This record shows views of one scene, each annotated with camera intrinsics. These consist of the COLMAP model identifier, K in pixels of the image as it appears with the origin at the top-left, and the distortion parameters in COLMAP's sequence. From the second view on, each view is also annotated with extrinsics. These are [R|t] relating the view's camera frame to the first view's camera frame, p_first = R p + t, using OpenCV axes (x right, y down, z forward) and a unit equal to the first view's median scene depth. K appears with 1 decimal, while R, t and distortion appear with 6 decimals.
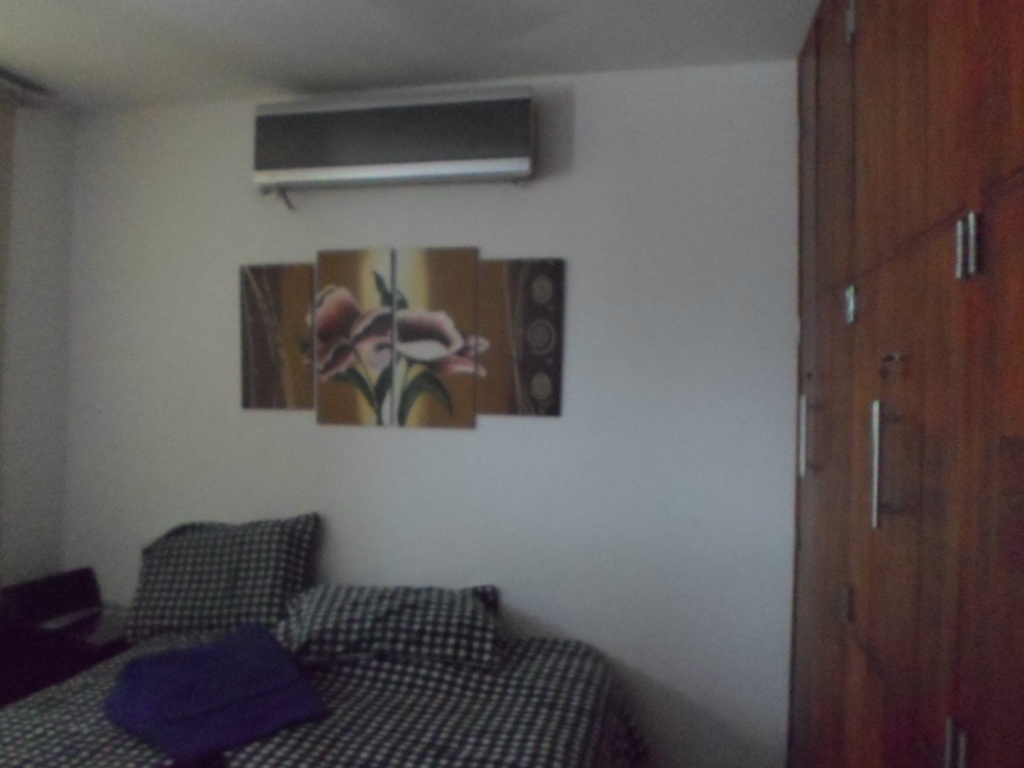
lens RADIAL K [[778.0, 0, 511.4], [0, 778.0, 381.3], [0, 0, 1]] dist [-0.027985, -0.011689]
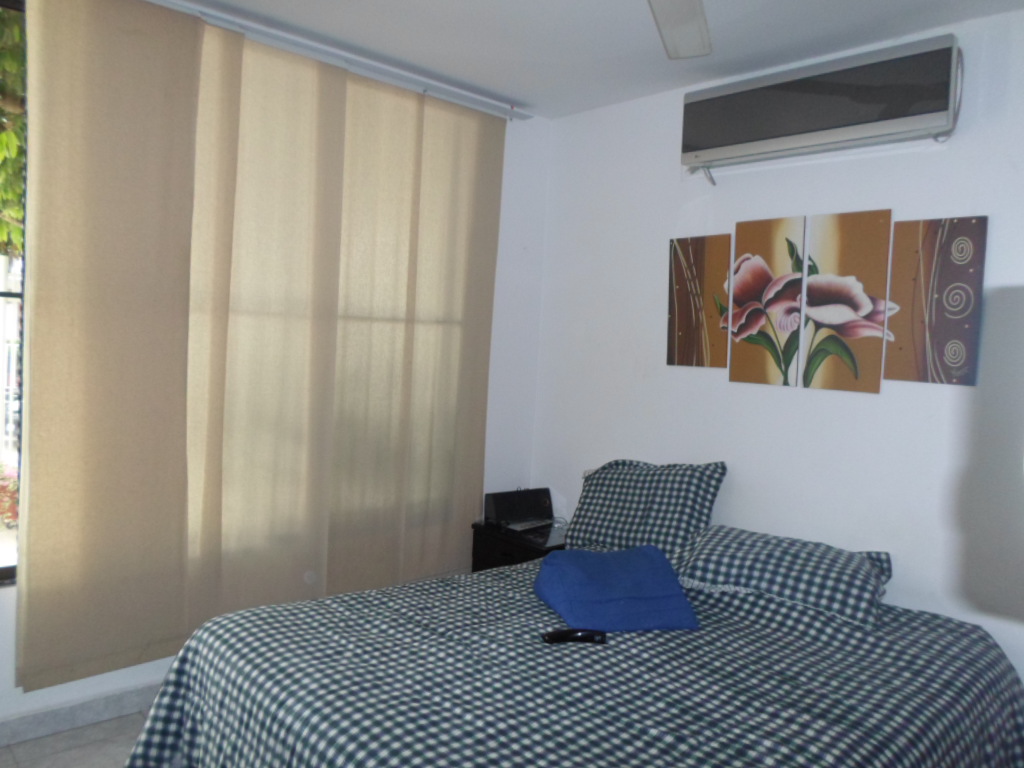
lens RADIAL K [[778.0, 0, 515.6], [0, 778.0, 383.2], [0, 0, 1]] dist [-0.027985, -0.011689]
pose [[0.821838, 0.054666, -0.567092, 0.127639], [-0.031941, 0.998241, 0.049937, 0.012736], [0.568825, -0.022927, 0.822139, -0.071142]]
